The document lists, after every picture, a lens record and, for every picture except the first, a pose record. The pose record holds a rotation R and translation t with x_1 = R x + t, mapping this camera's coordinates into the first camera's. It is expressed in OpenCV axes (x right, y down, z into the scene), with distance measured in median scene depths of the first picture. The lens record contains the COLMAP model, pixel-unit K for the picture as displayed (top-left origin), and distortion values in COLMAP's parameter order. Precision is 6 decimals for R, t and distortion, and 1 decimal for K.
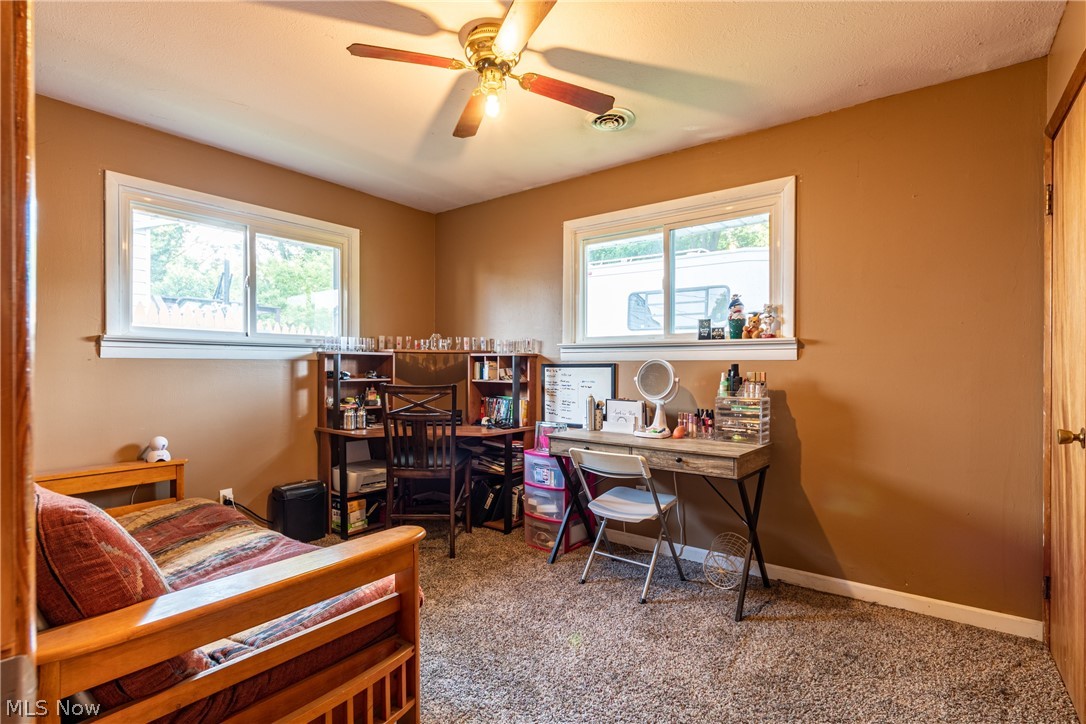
lens RADIAL K [[517.8, 0, 542.3], [0, 517.8, 364.4], [0, 0, 1]] dist [0.000370, 0.000070]
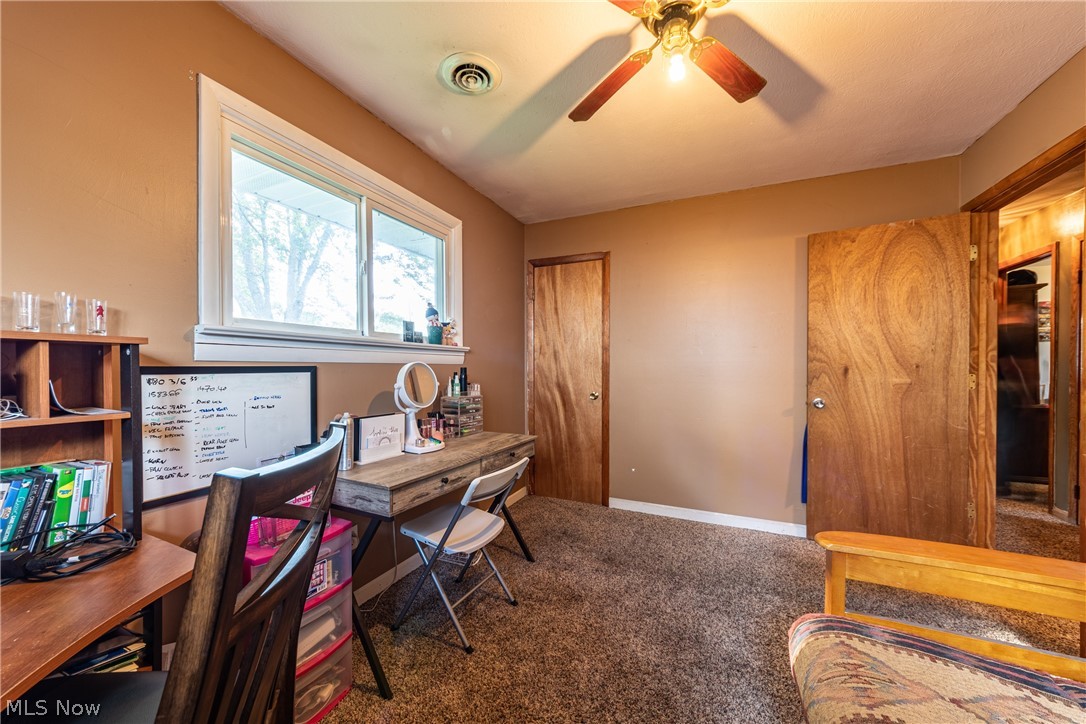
lens RADIAL K [[377.9, 0, 542.8], [0, 377.9, 369.0], [0, 0, 1]] dist [-0.000141, -0.000022]
pose [[-0.195993, -0.011540, 0.980537, -0.424303], [-0.010487, 0.999898, 0.009672, -0.006197], [-0.980549, -0.008388, -0.196094, 0.865303]]
